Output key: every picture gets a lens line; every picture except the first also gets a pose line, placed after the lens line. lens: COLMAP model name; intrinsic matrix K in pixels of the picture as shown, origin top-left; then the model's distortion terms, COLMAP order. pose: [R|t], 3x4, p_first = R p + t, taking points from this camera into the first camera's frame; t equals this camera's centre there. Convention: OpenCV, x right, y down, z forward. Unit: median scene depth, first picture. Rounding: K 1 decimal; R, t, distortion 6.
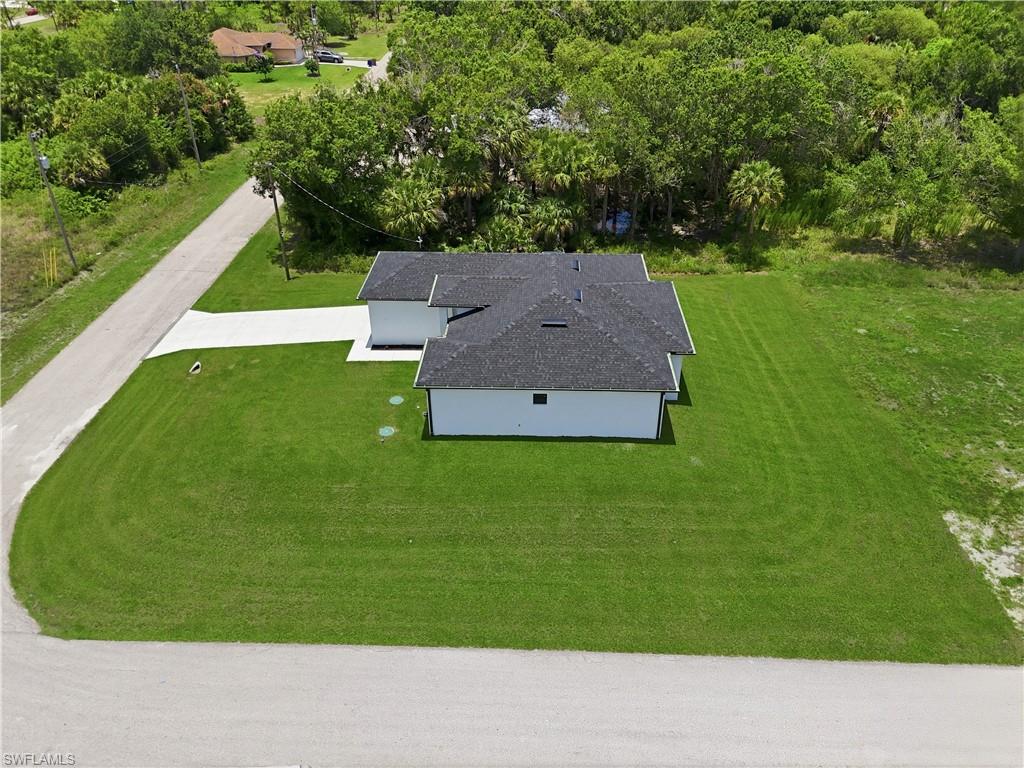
lens RADIAL K [[754.5, 0, 512.0], [0, 754.5, 384.0], [0, 0, 1]] dist [0.091039, -0.108698]
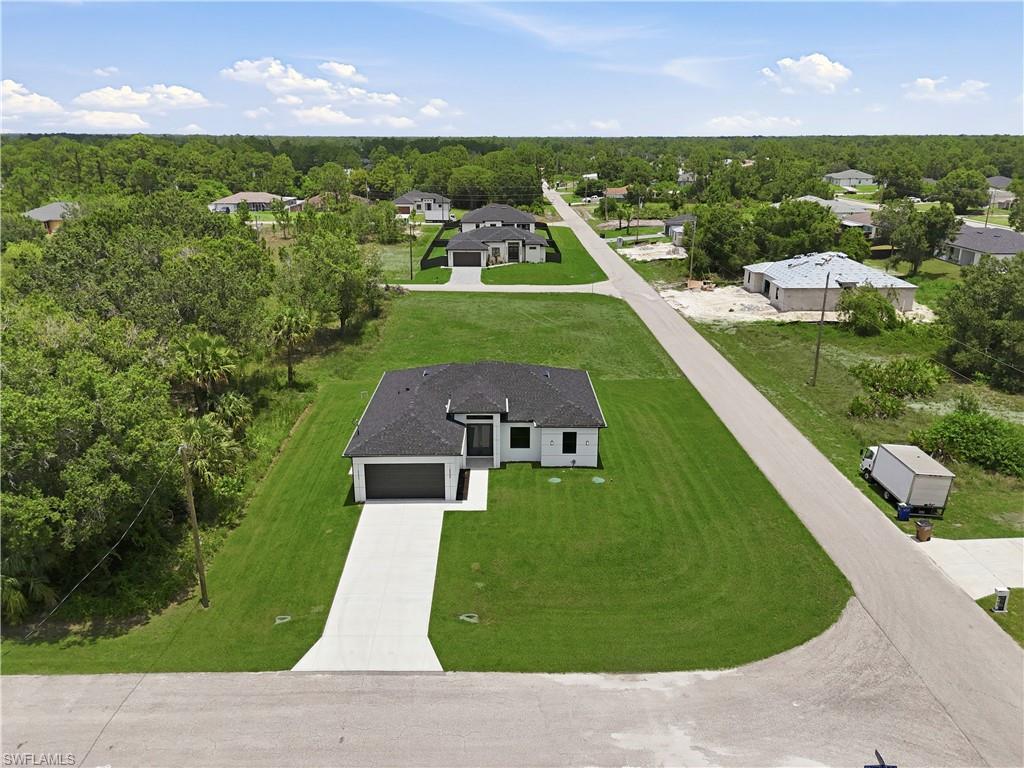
lens RADIAL K [[754.5, 0, 512.0], [0, 754.5, 384.0], [0, 0, 1]] dist [0.091039, -0.108698]
pose [[-0.055314, -0.303020, 0.951378, -1.243868], [0.527820, 0.799944, 0.285476, -0.480410], [-0.847553, 0.517947, 0.115692, 0.825508]]
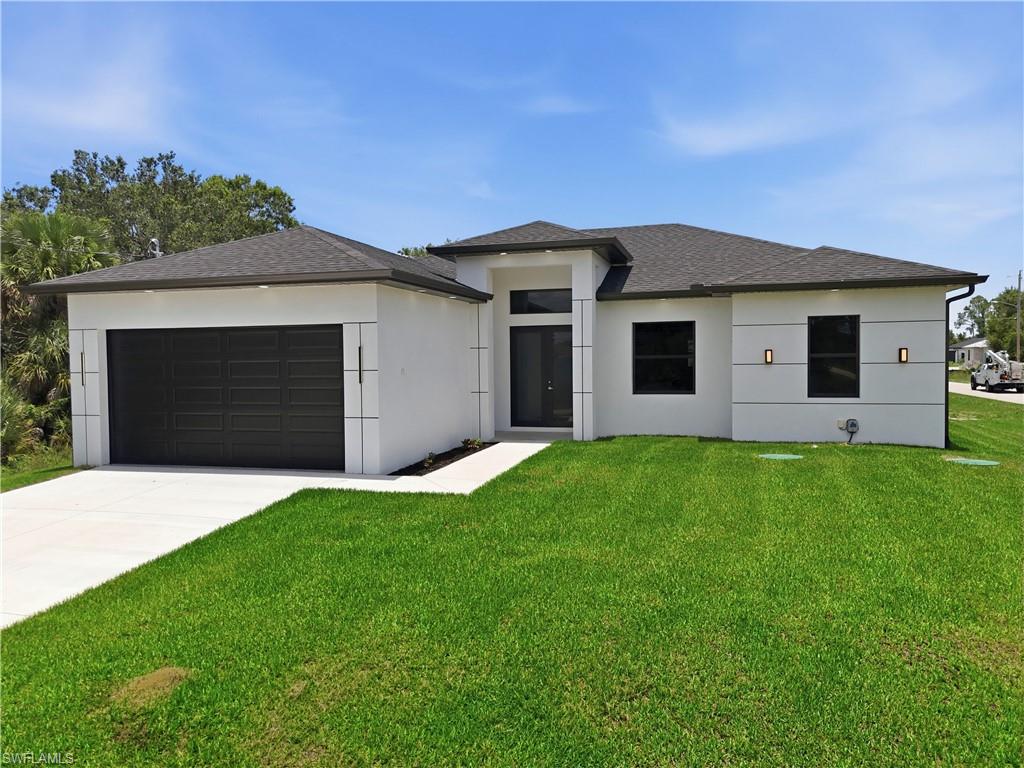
lens RADIAL K [[754.5, 0, 512.0], [0, 754.5, 384.0], [0, 0, 1]] dist [0.091039, -0.108698]
pose [[0.237068, -0.029725, 0.971038, -0.488023], [0.523720, 0.845765, -0.101970, -0.031032], [-0.818239, 0.532726, 0.216072, 0.992317]]
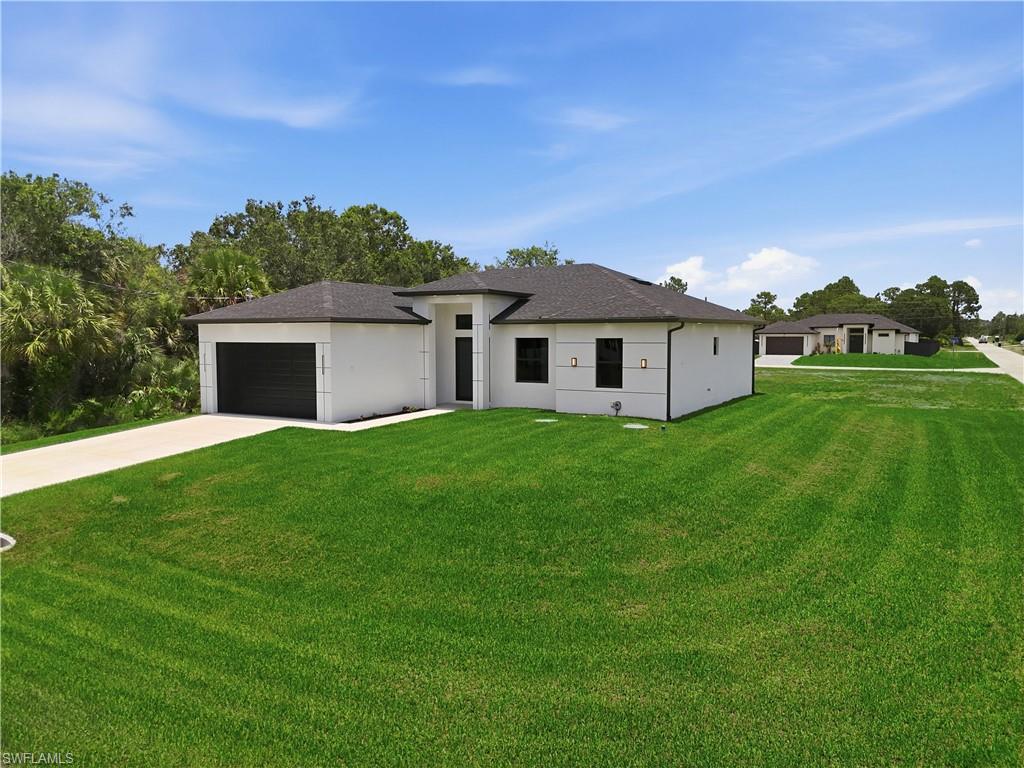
lens RADIAL K [[754.5, 0, 512.0], [0, 754.5, 384.0], [0, 0, 1]] dist [0.091039, -0.108698]
pose [[0.465694, -0.052077, 0.883412, -0.657475], [0.467993, 0.861745, -0.195905, 0.095484], [-0.751074, 0.504662, 0.425681, 0.752157]]
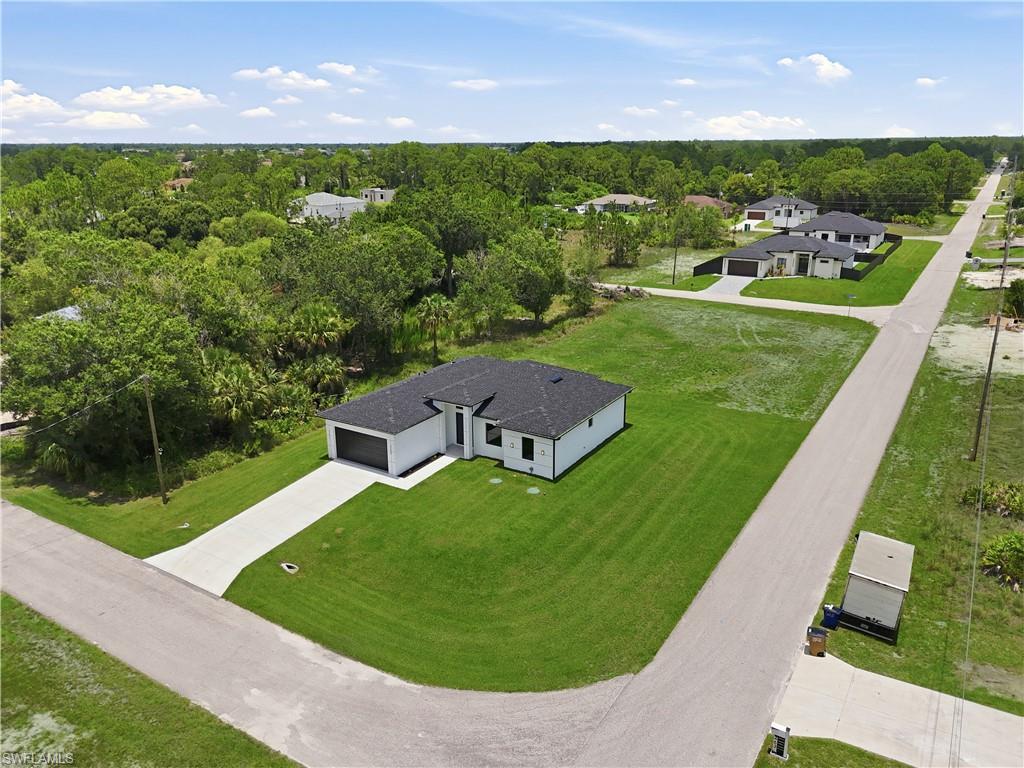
lens RADIAL K [[754.5, 0, 512.0], [0, 754.5, 384.0], [0, 0, 1]] dist [0.091039, -0.108698]
pose [[0.496943, -0.260040, 0.827905, -1.094705], [0.462925, 0.886397, 0.000545, -0.104665], [-0.733995, 0.382987, 0.560868, 0.232586]]
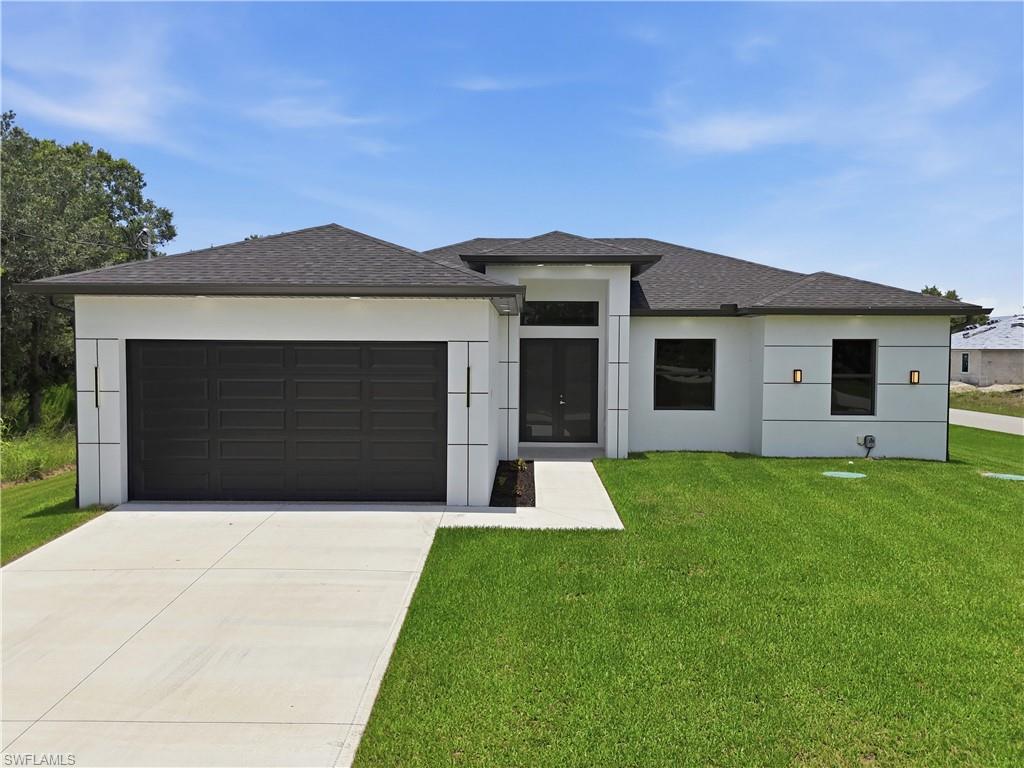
lens RADIAL K [[754.5, 0, 512.0], [0, 754.5, 384.0], [0, 0, 1]] dist [0.091039, -0.108698]
pose [[-0.025576, -0.037533, 0.998968, -0.484261], [0.525059, 0.849856, 0.045374, -0.105534], [-0.850682, 0.525677, -0.002029, 1.089987]]
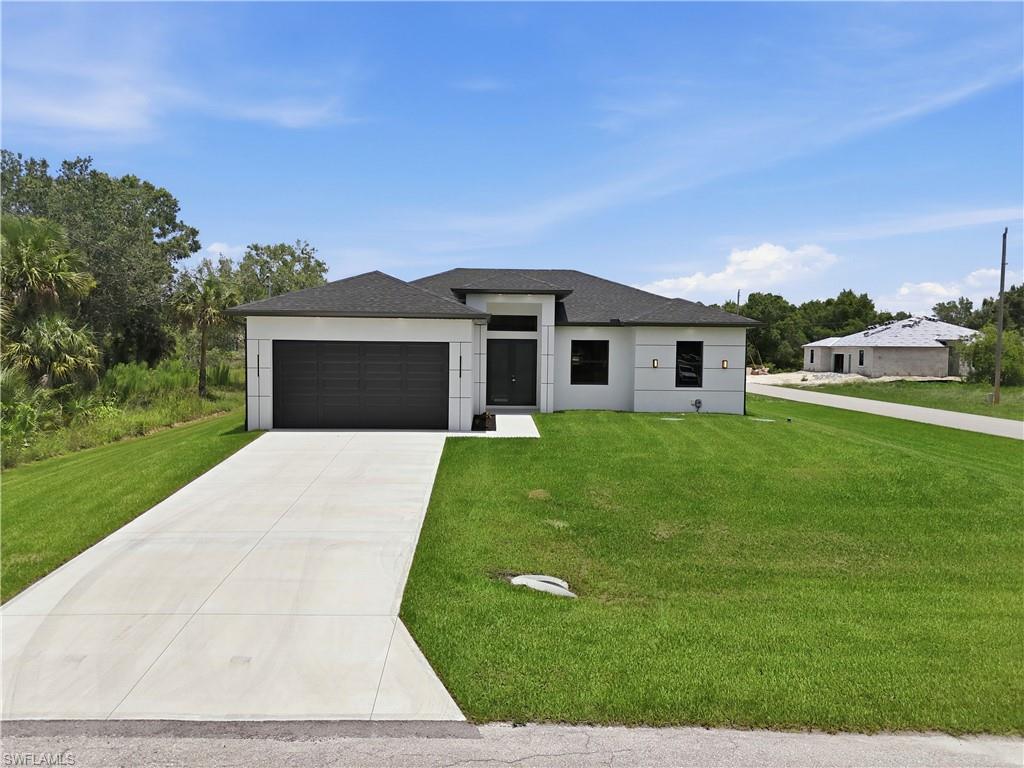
lens RADIAL K [[754.5, 0, 512.0], [0, 754.5, 384.0], [0, 0, 1]] dist [0.091039, -0.108698]
pose [[-0.075075, -0.045663, 0.996132, -0.725079], [0.518920, 0.851245, 0.078131, -0.112367], [-0.851520, 0.522778, -0.040212, 1.100564]]
